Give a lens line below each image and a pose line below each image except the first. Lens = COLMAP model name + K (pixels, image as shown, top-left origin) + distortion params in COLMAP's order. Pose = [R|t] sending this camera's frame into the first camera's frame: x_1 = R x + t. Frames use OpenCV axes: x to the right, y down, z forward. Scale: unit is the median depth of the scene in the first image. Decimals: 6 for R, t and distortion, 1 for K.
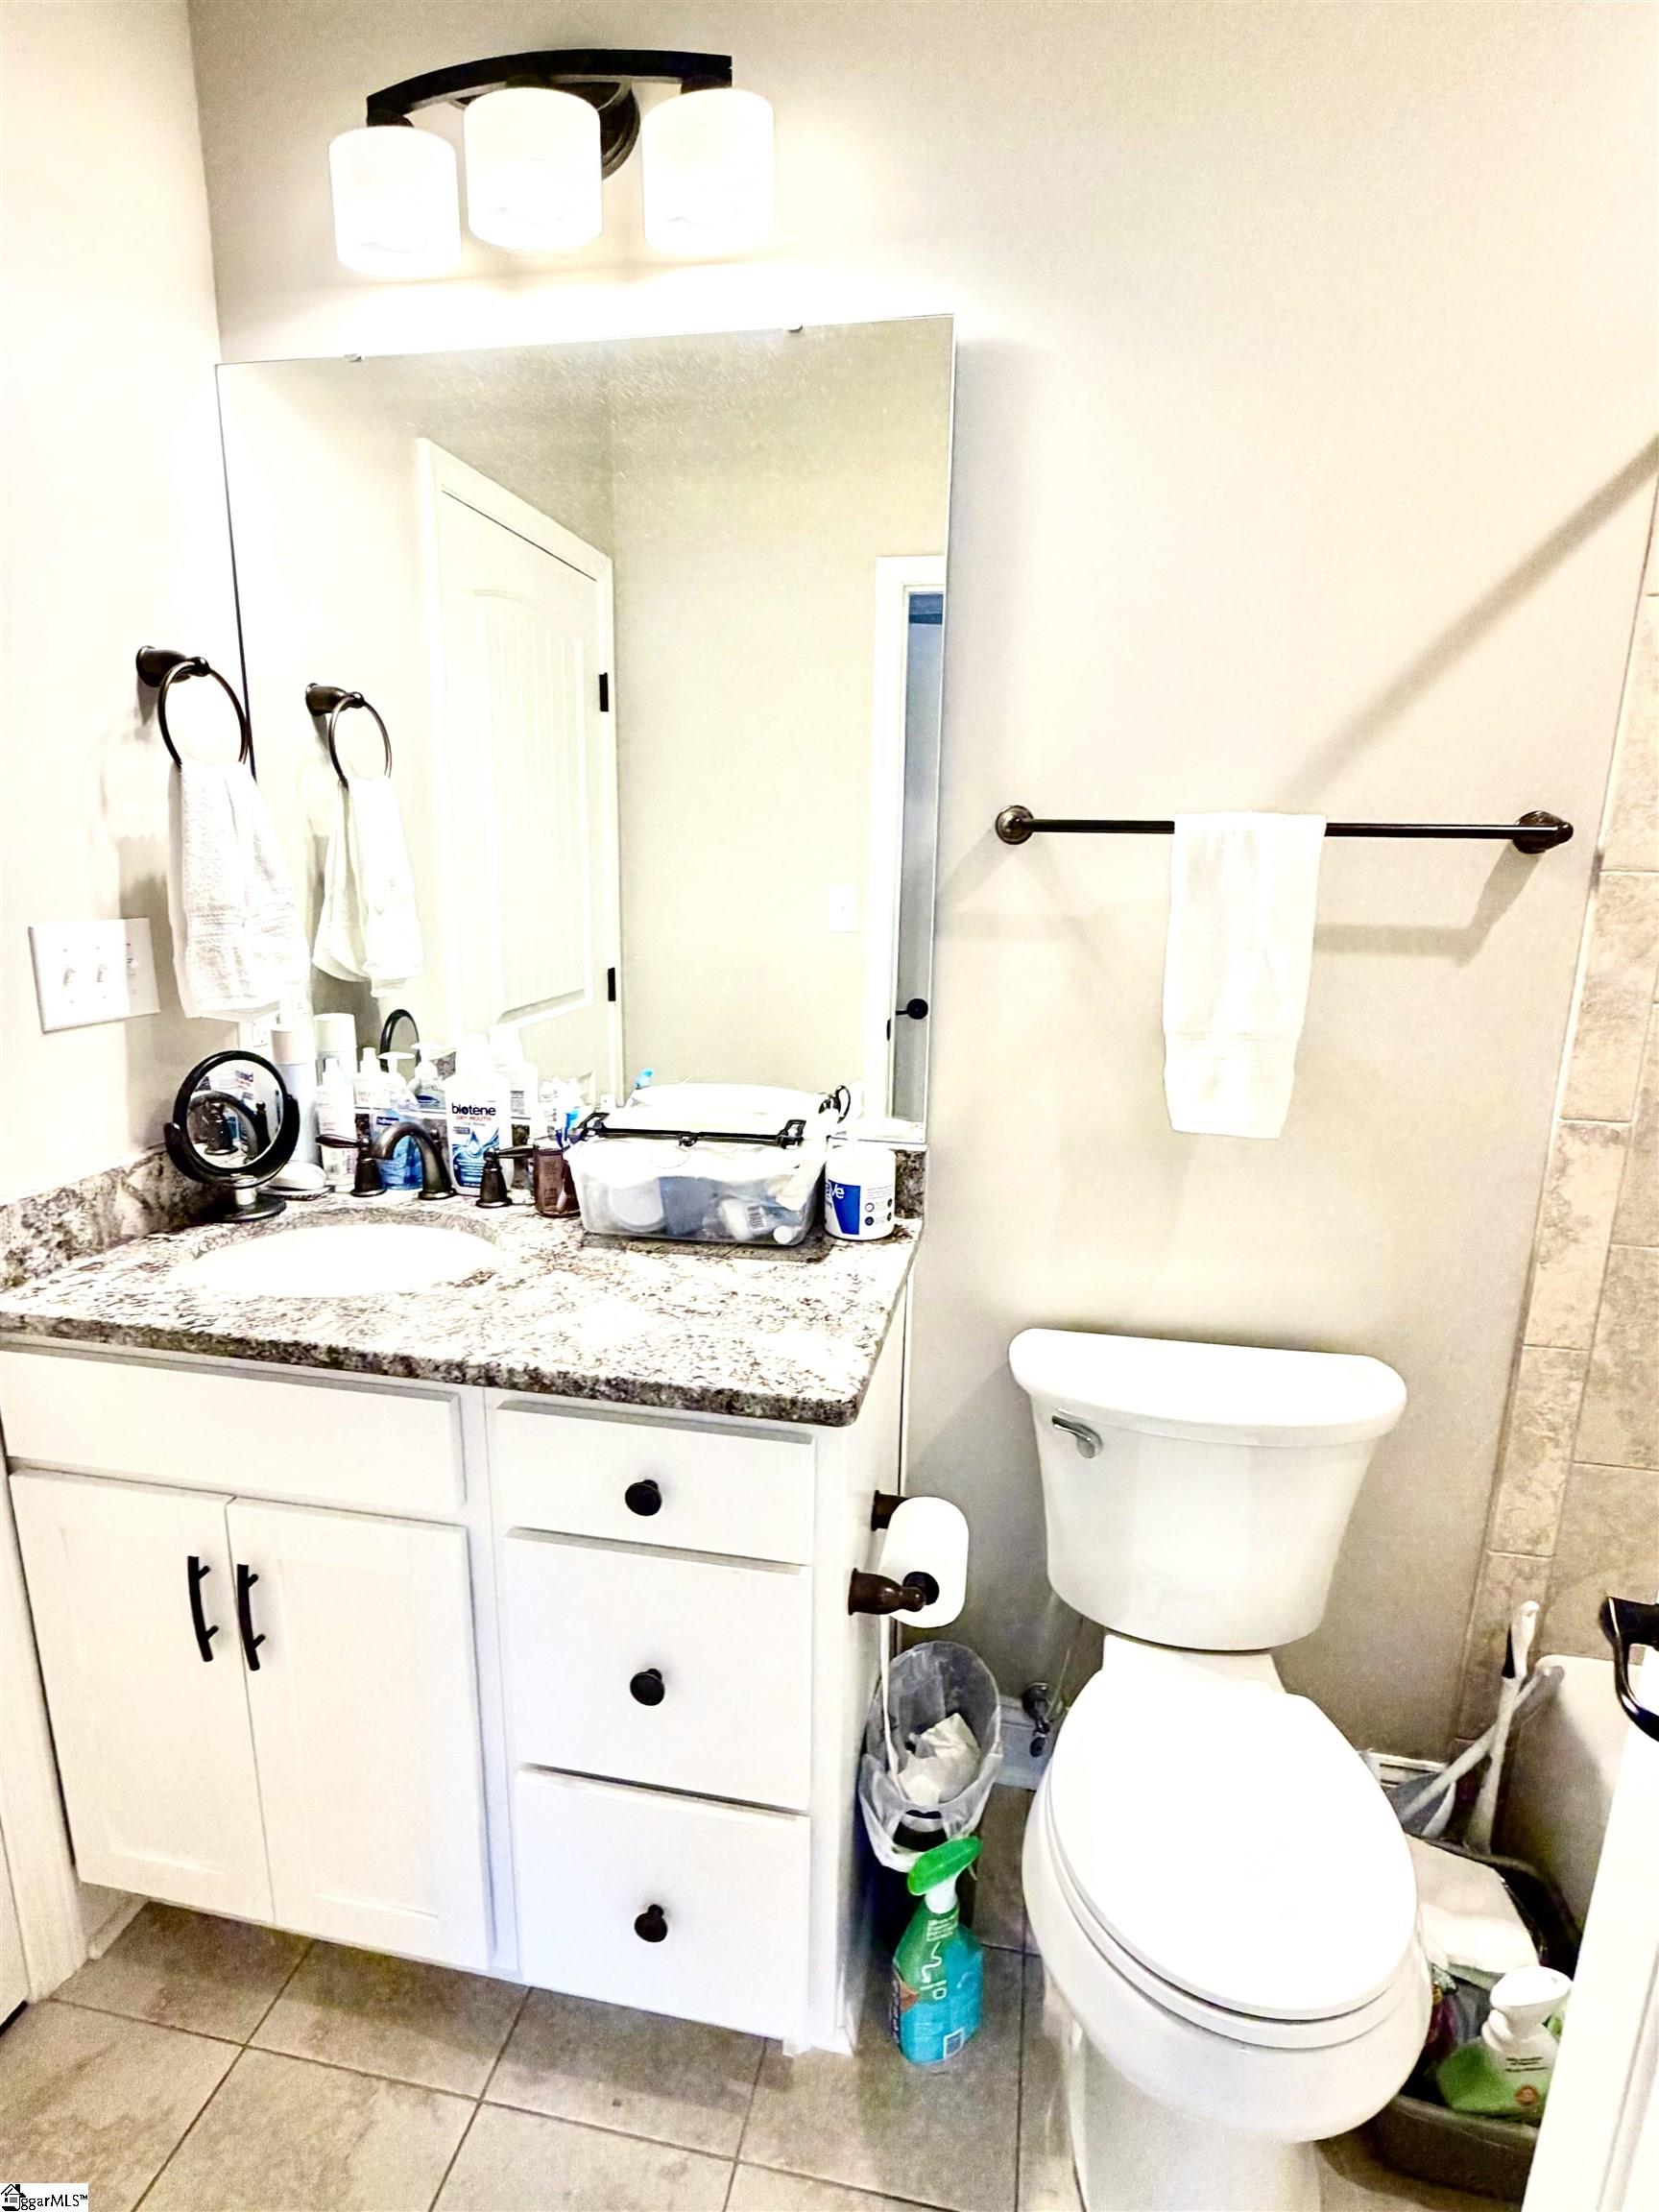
lens RADIAL K [[1103.2, 0, 835.0], [0, 1103.2, 1109.6], [0, 0, 1]] dist [0.000329, 0.000257]
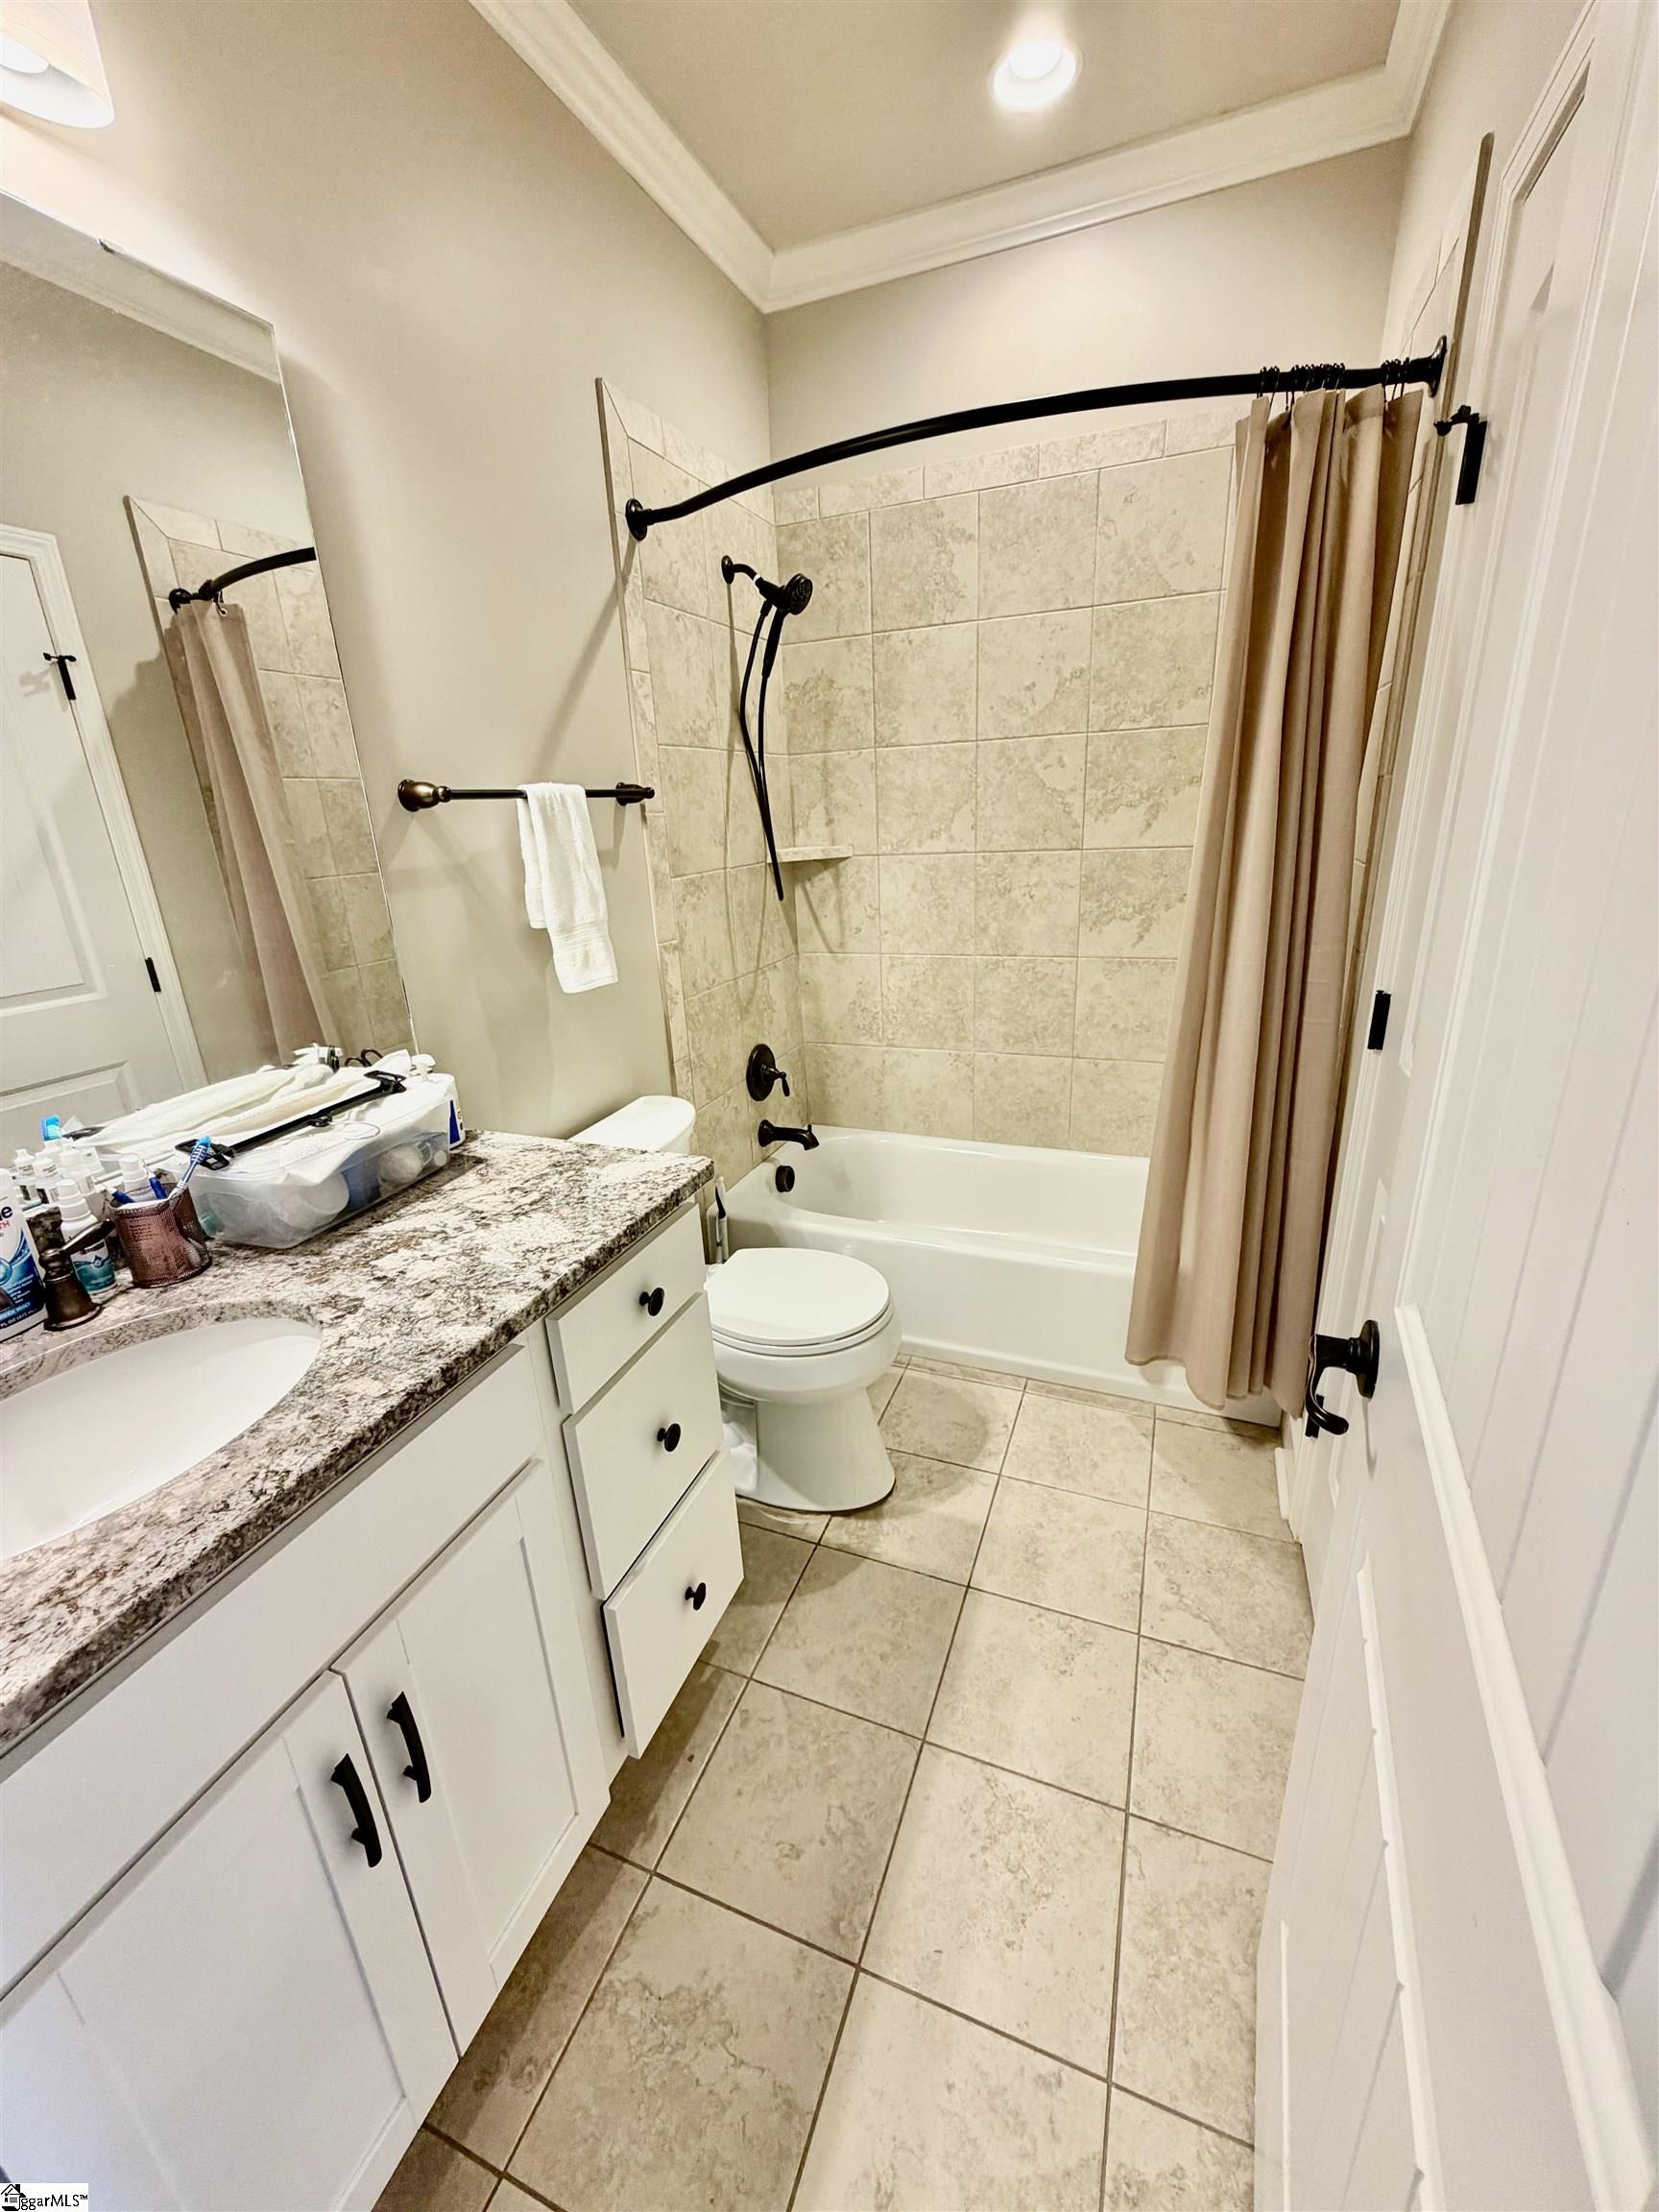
lens RADIAL K [[881.8, 0, 823.9], [0, 881.8, 1100.6], [0, 0, 1]] dist [0.001233, -0.000554]
pose [[0.189433, -0.337455, 0.922084, -0.941950], [0.271956, 0.920381, 0.280961, -0.109473], [-0.943480, 0.197543, 0.266123, 0.420303]]
